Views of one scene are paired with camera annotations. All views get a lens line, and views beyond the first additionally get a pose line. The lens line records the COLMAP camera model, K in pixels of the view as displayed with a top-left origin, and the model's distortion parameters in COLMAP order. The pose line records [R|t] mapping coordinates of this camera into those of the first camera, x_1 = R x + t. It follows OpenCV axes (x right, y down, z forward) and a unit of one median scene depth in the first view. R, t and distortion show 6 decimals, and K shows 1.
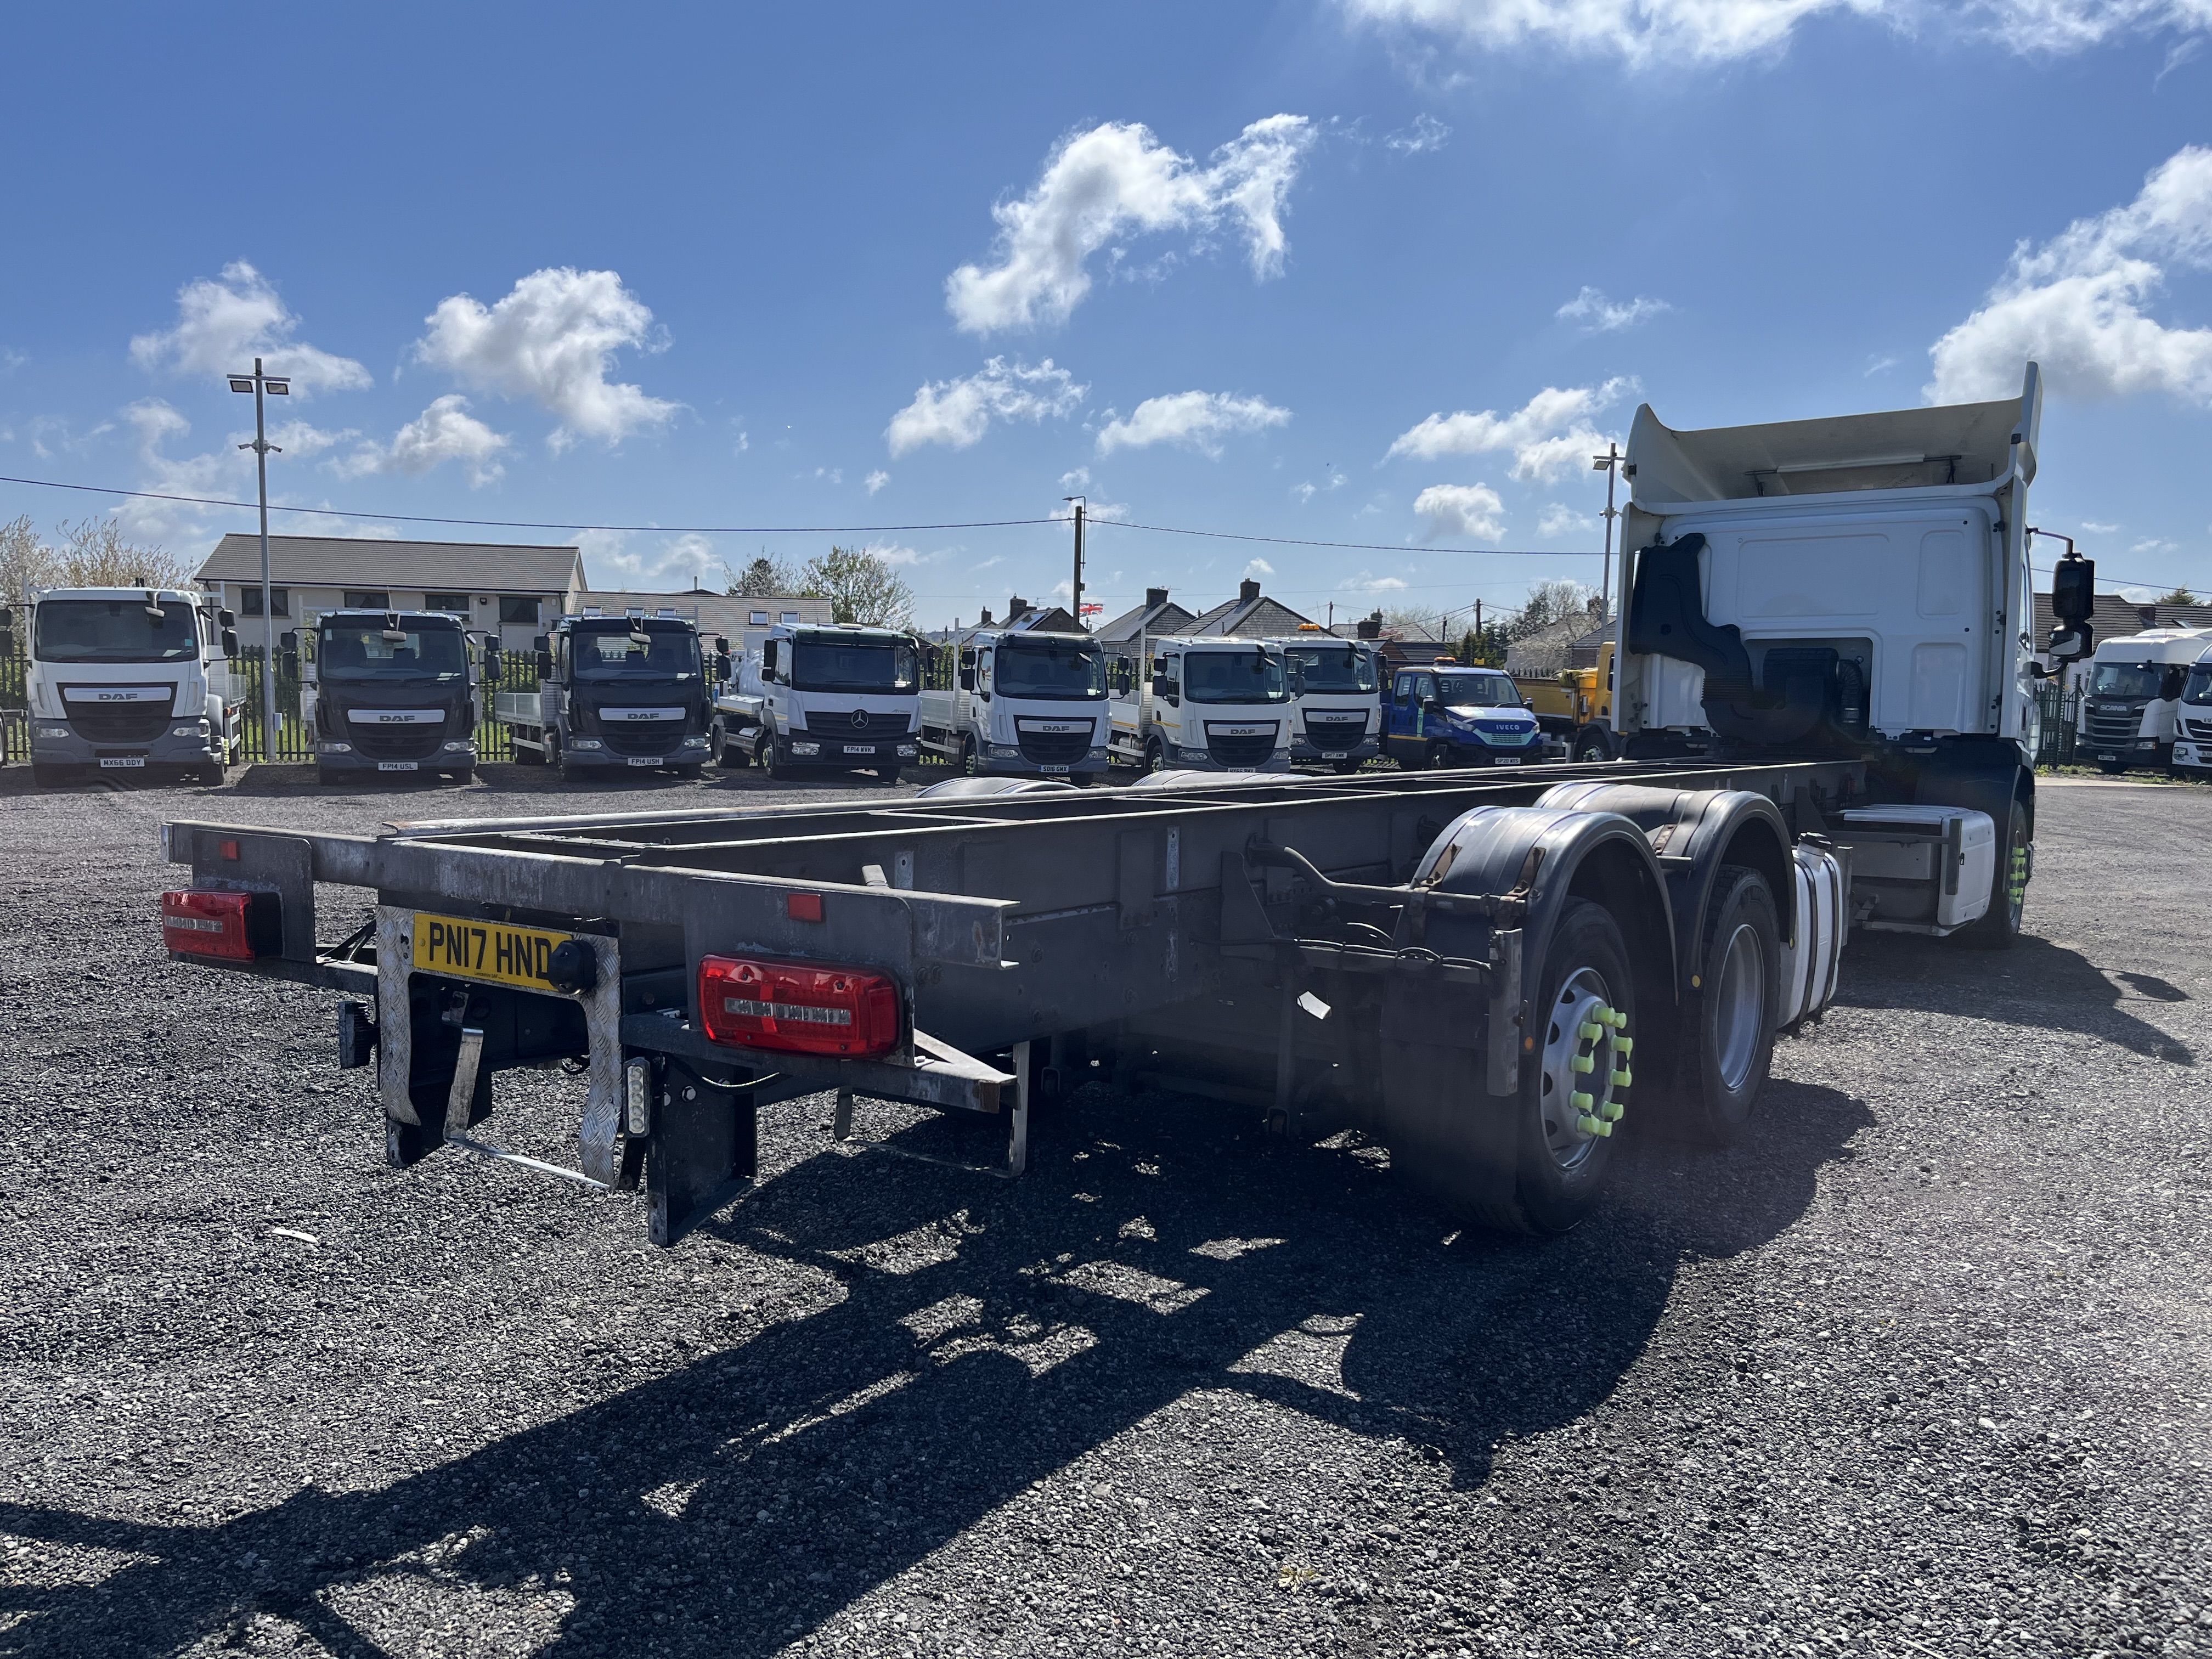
lens RADIAL K [[1691.9, 0, 1113.3], [0, 1691.9, 843.8], [0, 0, 1]] dist [0.050504, -0.084052]
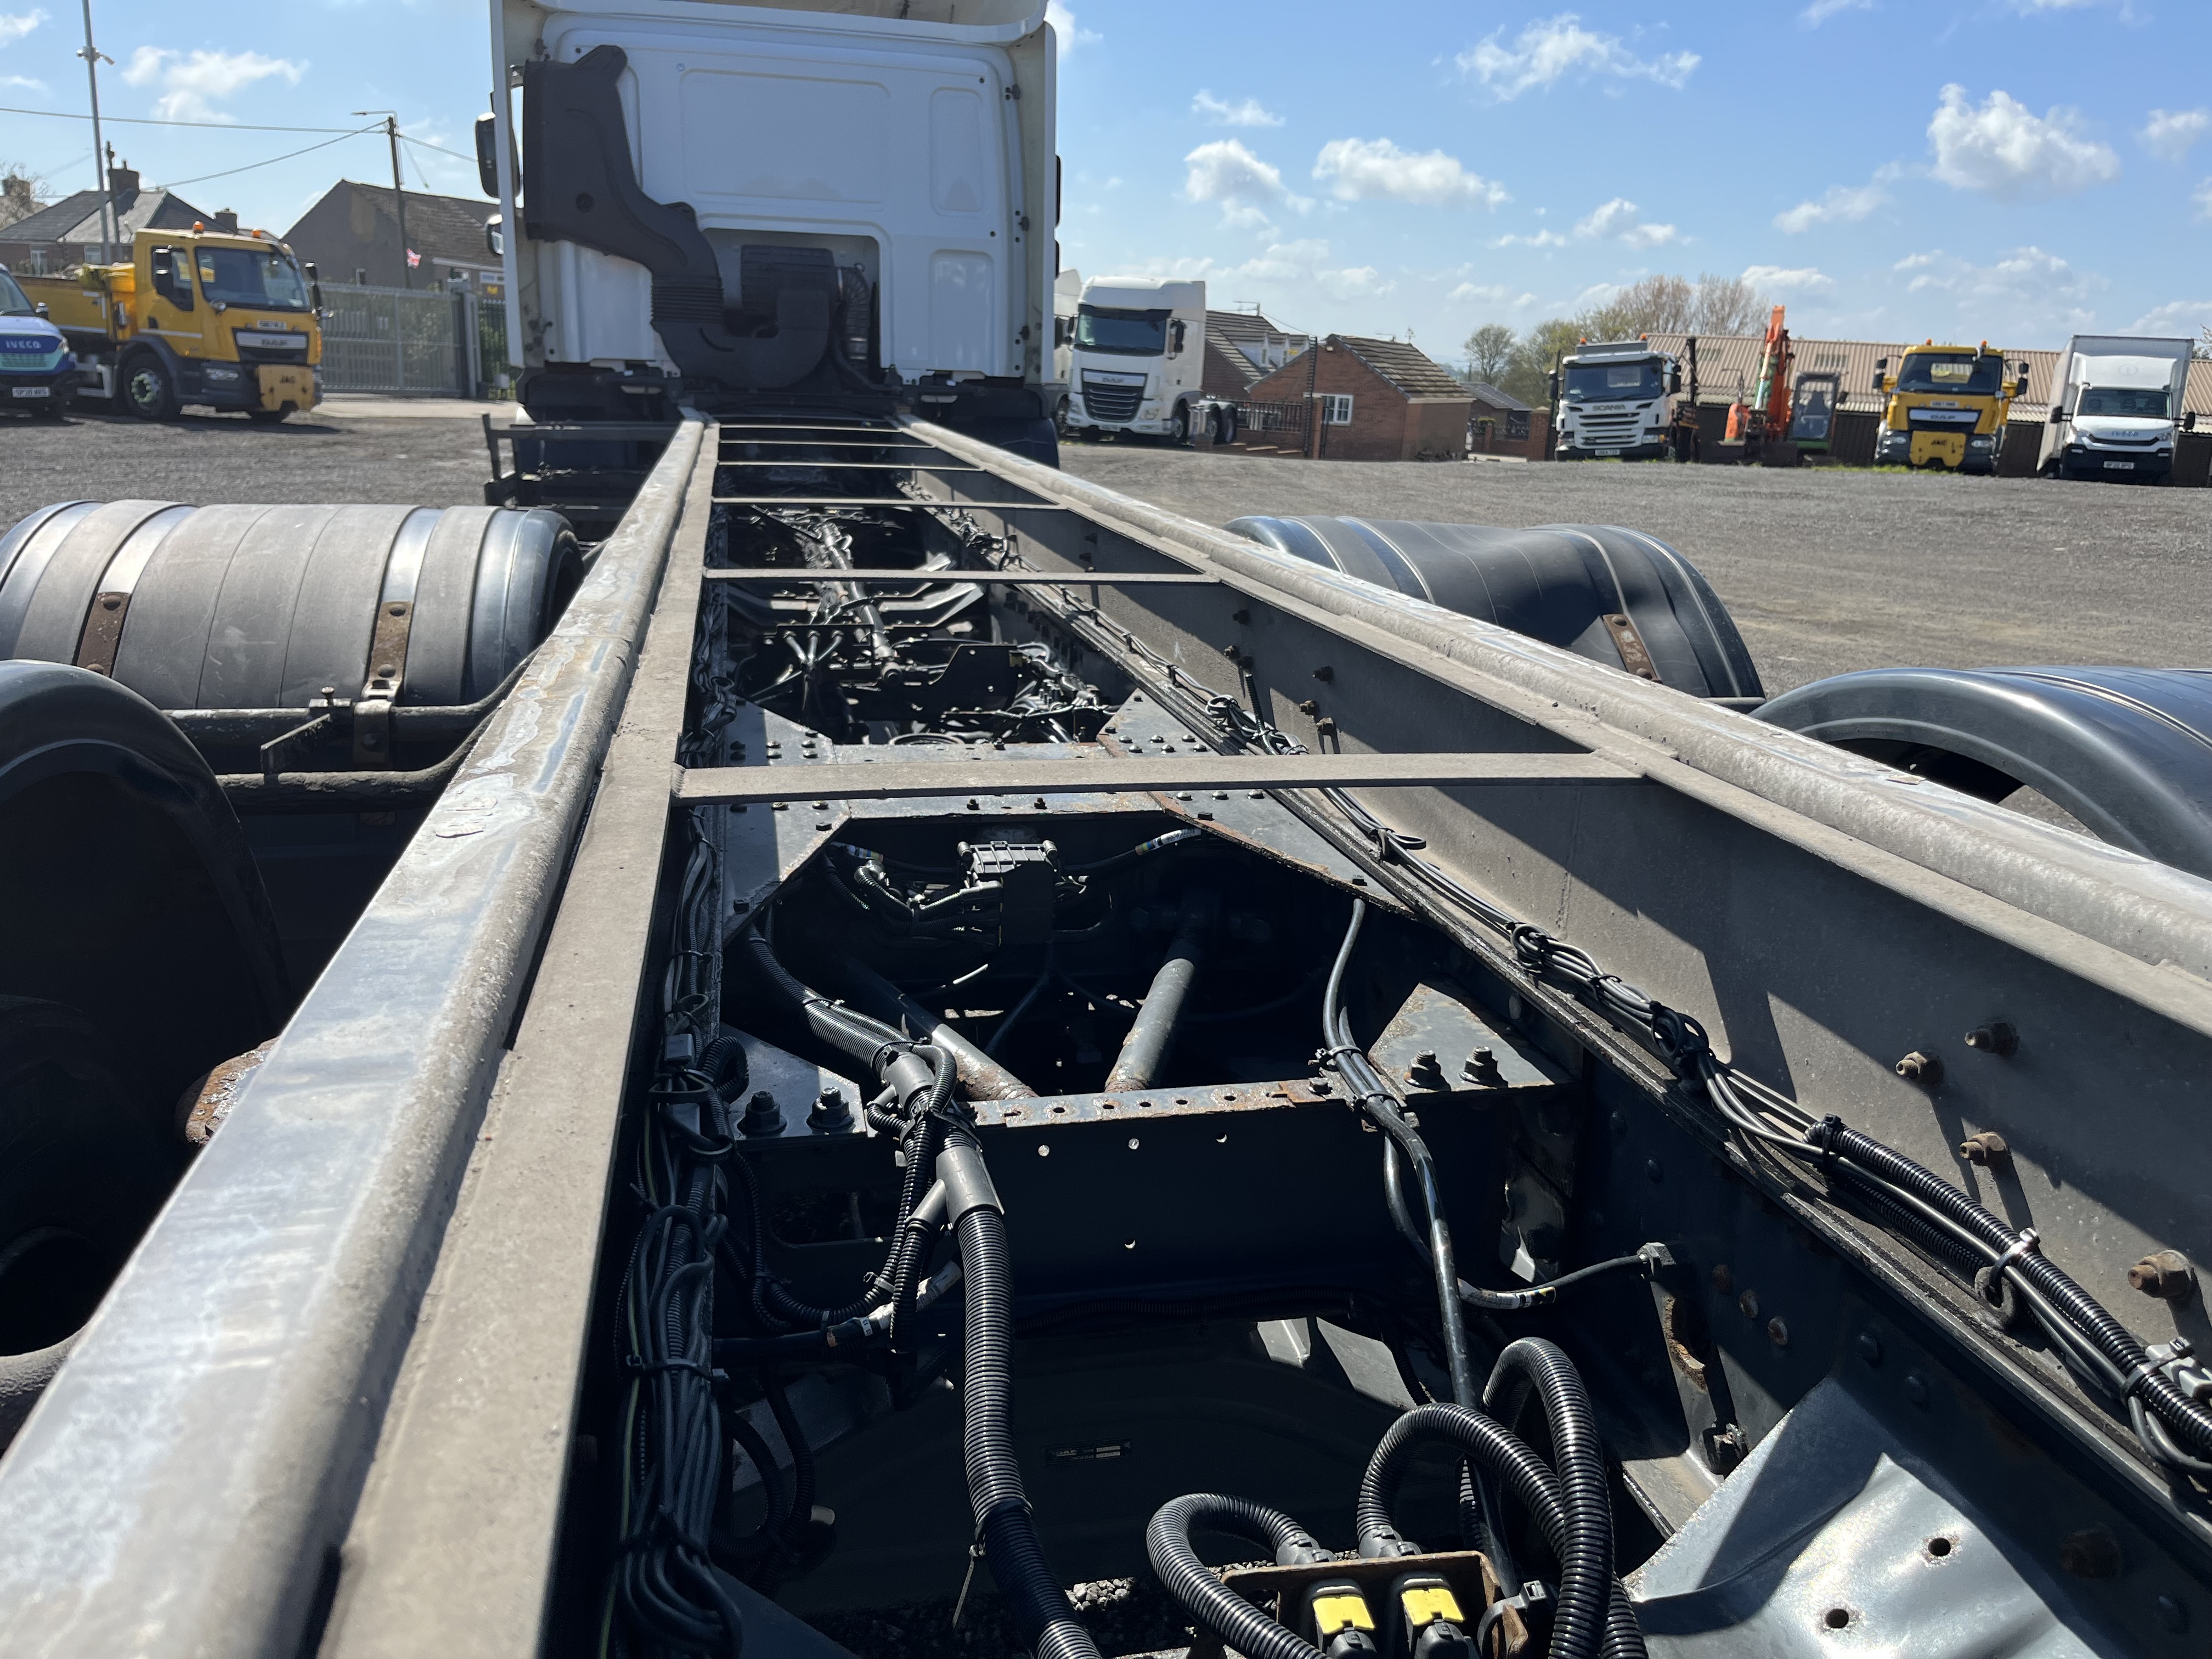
lens RADIAL K [[1691.9, 0, 1113.3], [0, 1691.9, 843.8], [0, 0, 1]] dist [0.050504, -0.084052]
pose [[0.668130, -0.191058, 0.719096, -0.050062], [0.032682, 0.973072, 0.228172, -0.029896], [-0.743326, -0.128947, 0.656383, 0.392312]]
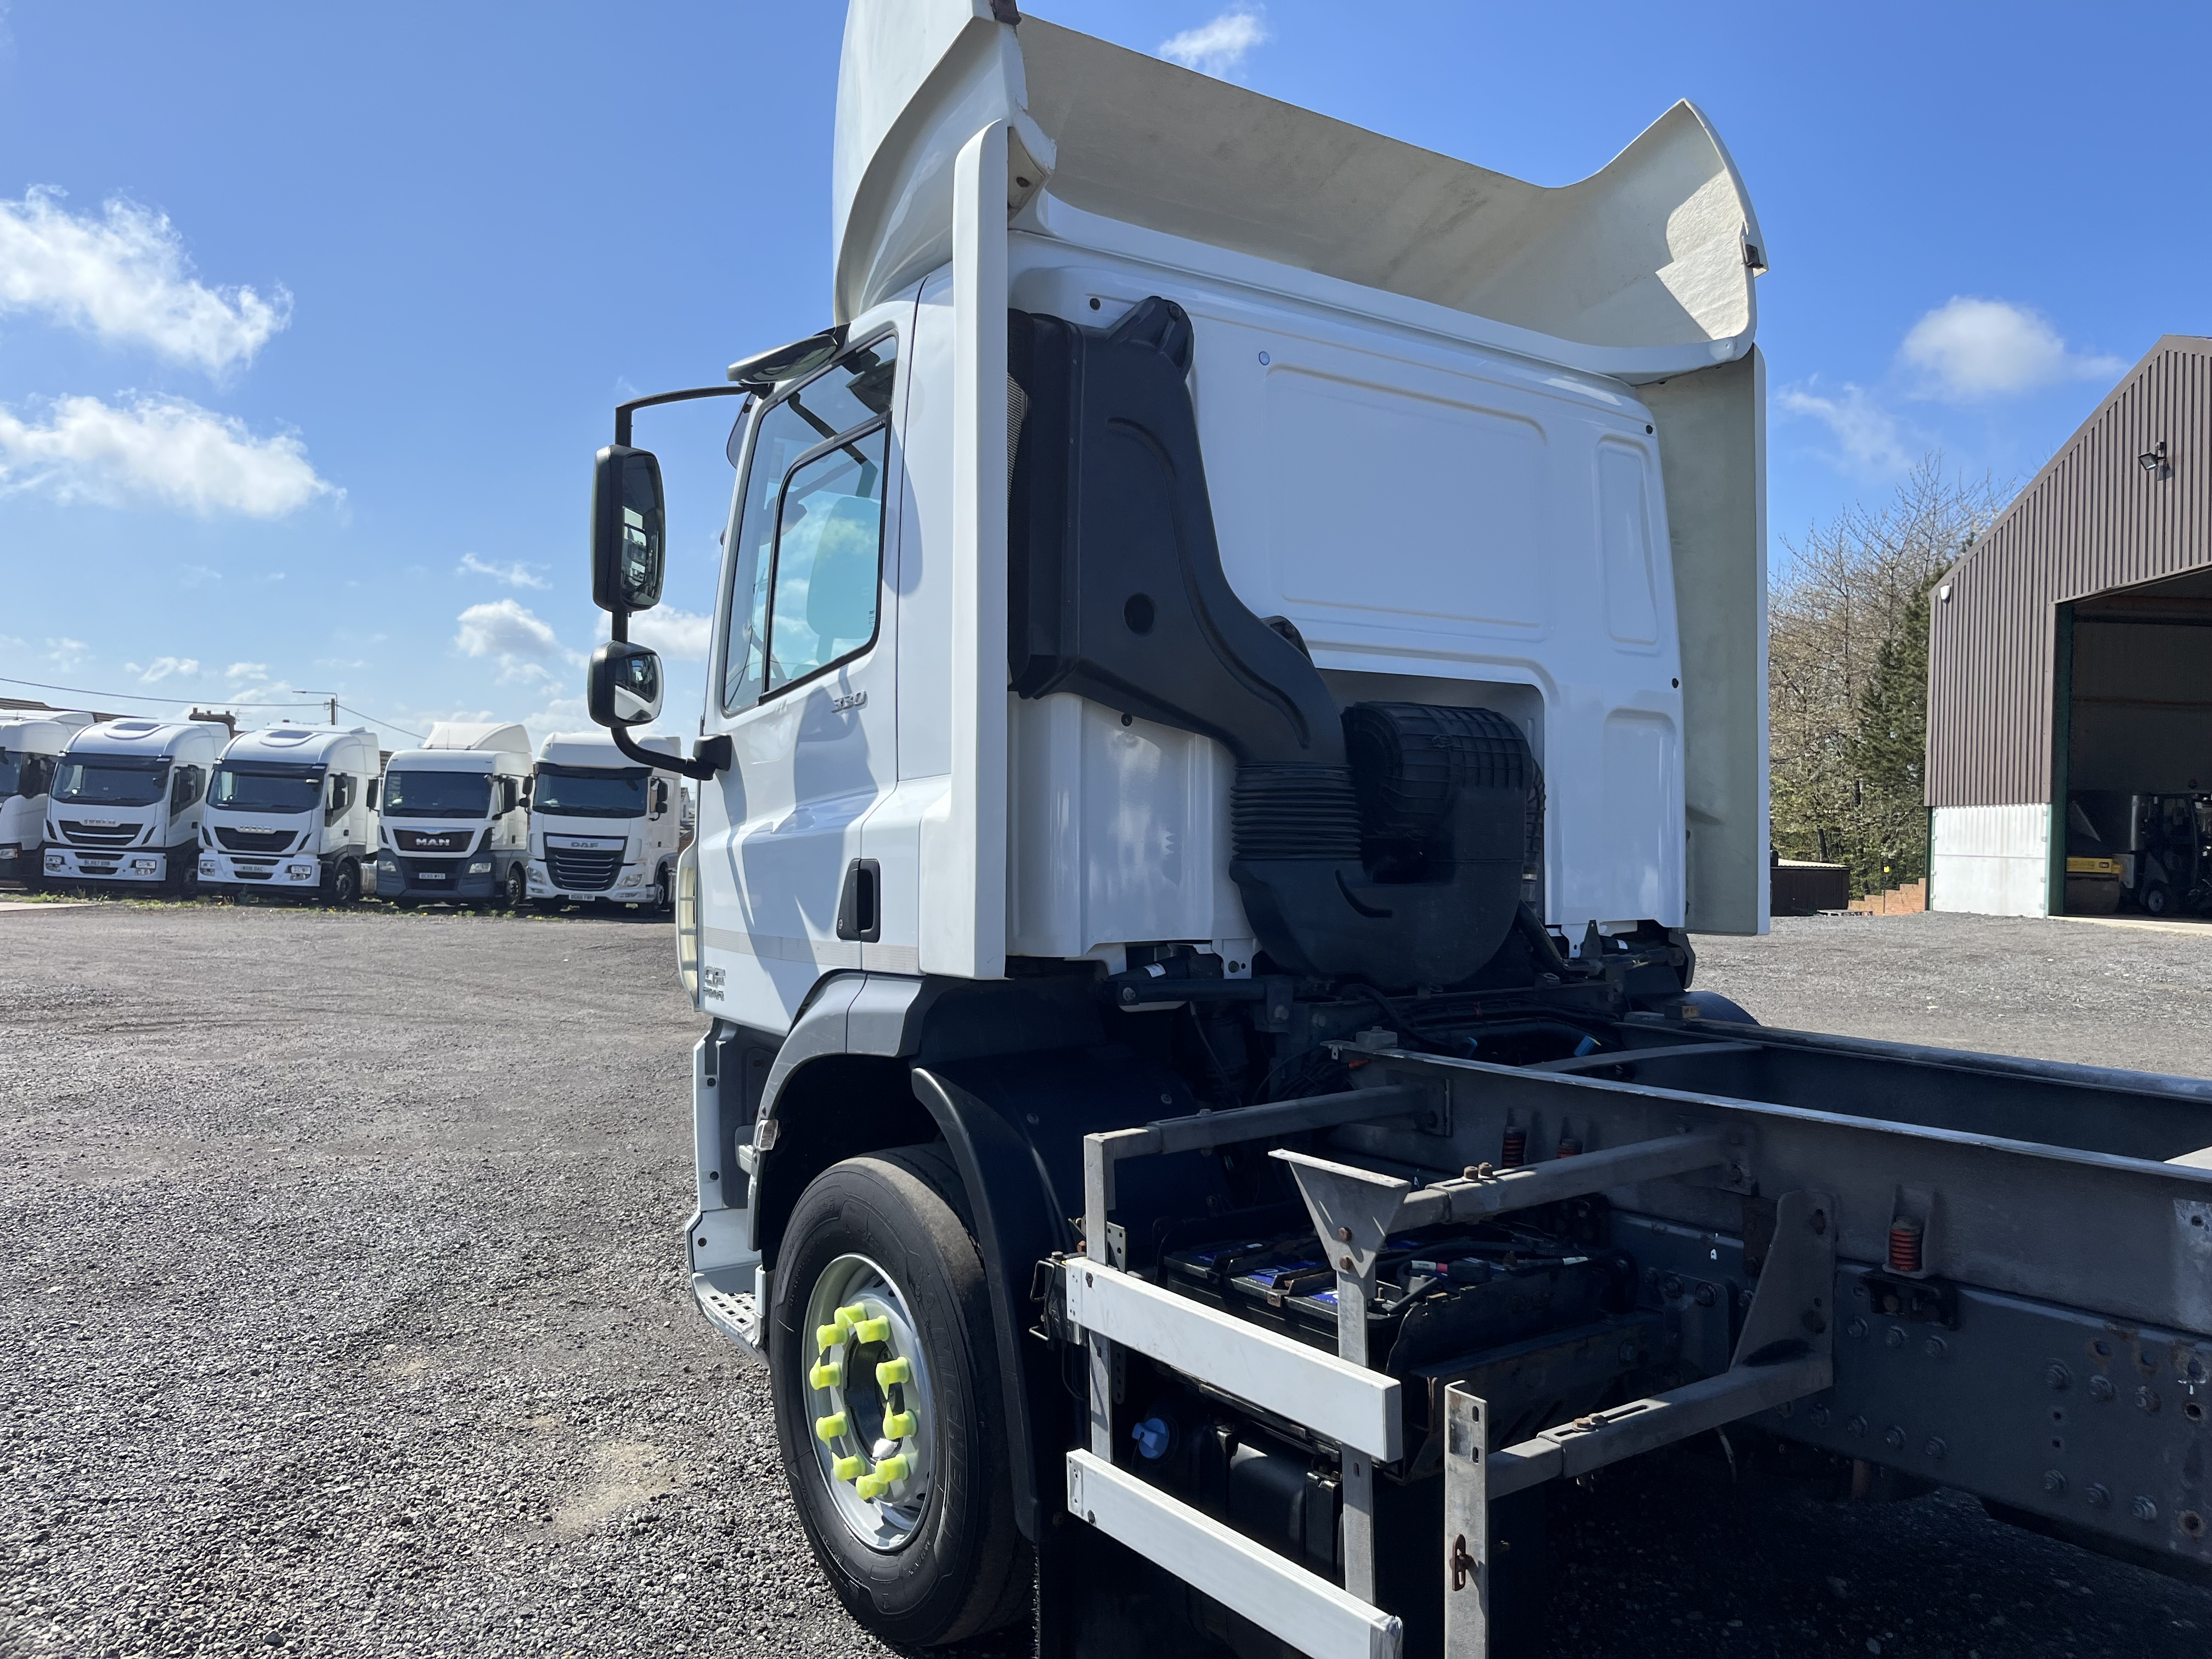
lens RADIAL K [[1691.9, 0, 1113.3], [0, 1691.9, 843.8], [0, 0, 1]] dist [0.050504, -0.084052]
pose [[0.317934, -0.019830, 0.947905, 0.052656], [0.069613, 0.997571, -0.002480, -0.085705], [-0.945554, 0.066775, 0.318542, 0.904664]]
